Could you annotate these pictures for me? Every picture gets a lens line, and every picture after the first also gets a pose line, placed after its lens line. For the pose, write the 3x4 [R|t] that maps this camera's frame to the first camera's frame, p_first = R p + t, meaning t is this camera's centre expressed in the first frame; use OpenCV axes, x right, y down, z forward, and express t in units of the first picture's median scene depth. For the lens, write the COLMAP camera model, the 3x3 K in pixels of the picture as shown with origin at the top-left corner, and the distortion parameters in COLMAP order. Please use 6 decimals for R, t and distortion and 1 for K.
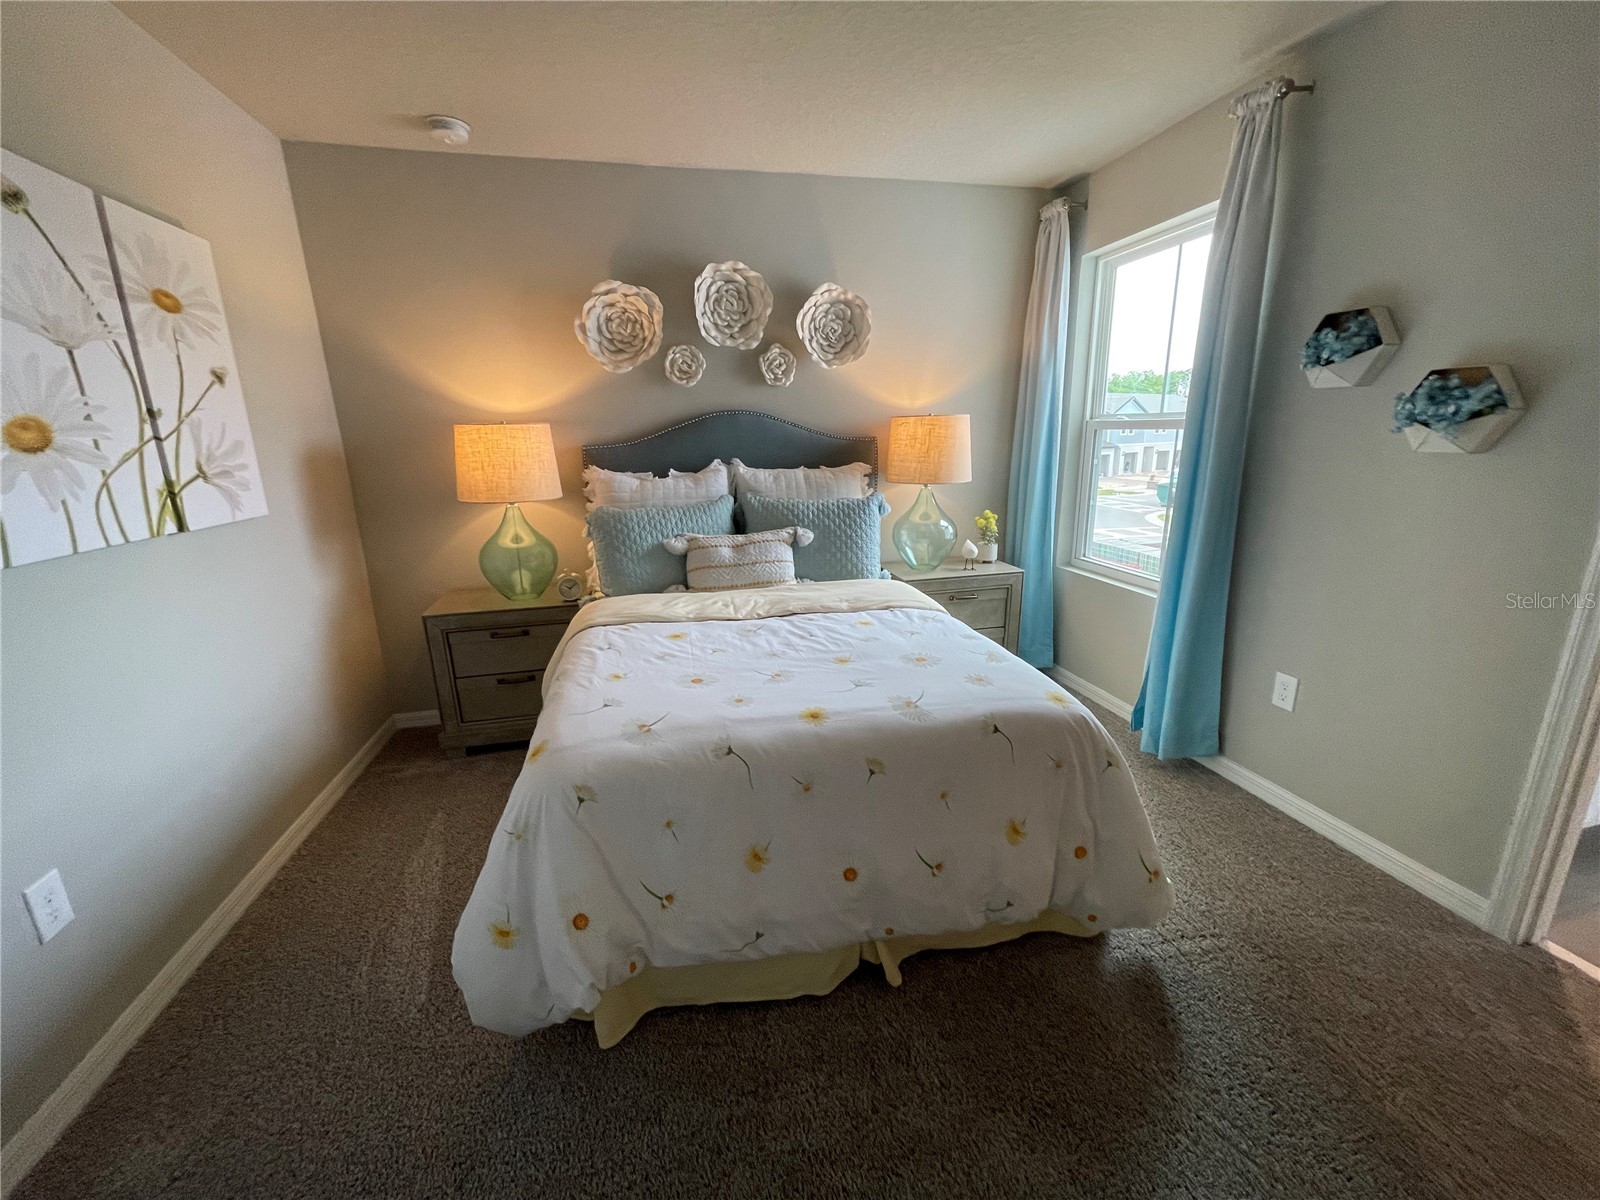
lens RADIAL K [[647.3, 0, 795.3], [0, 647.3, 601.7], [0, 0, 1]] dist [-0.004492, 0.000223]
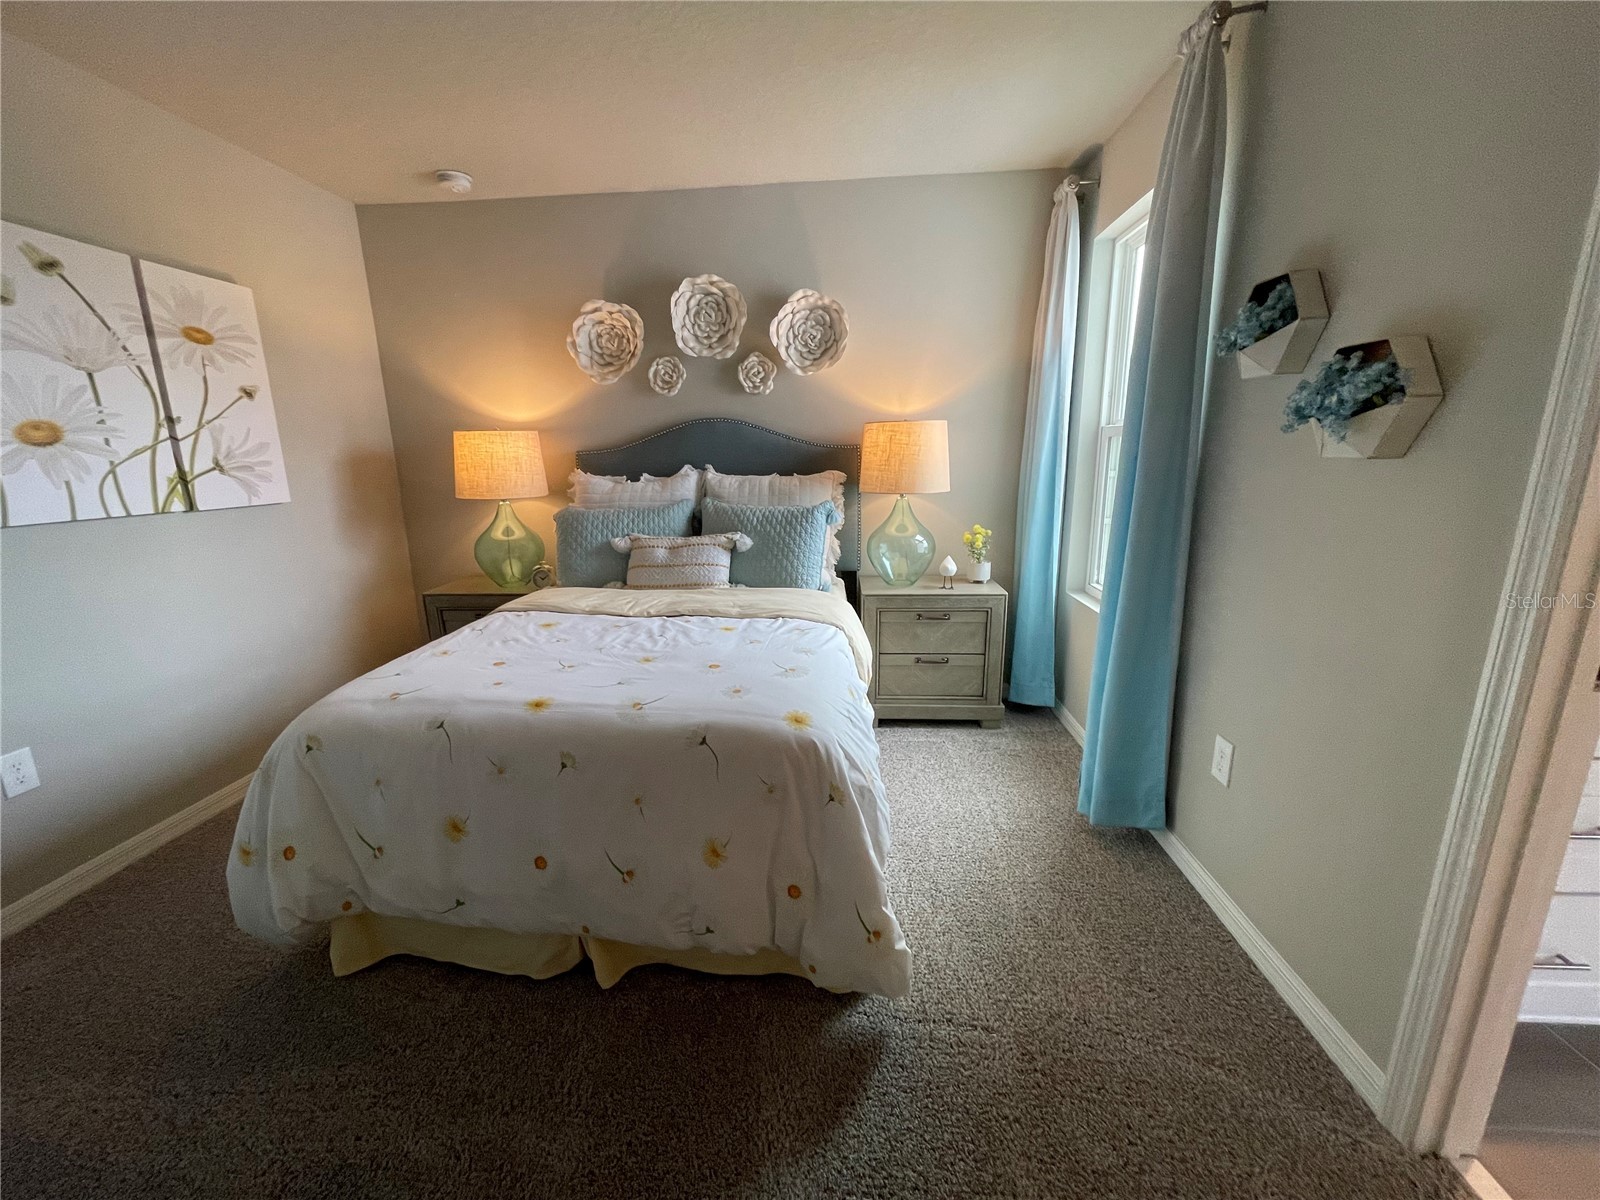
lens RADIAL K [[647.3, 0, 795.3], [0, 647.3, 601.7], [0, 0, 1]] dist [-0.004492, 0.000223]
pose [[0.954838, 0.072750, -0.288082, 0.422269], [-0.079015, 0.996822, -0.010164, -0.005247], [0.286427, 0.032468, 0.957552, 0.073822]]
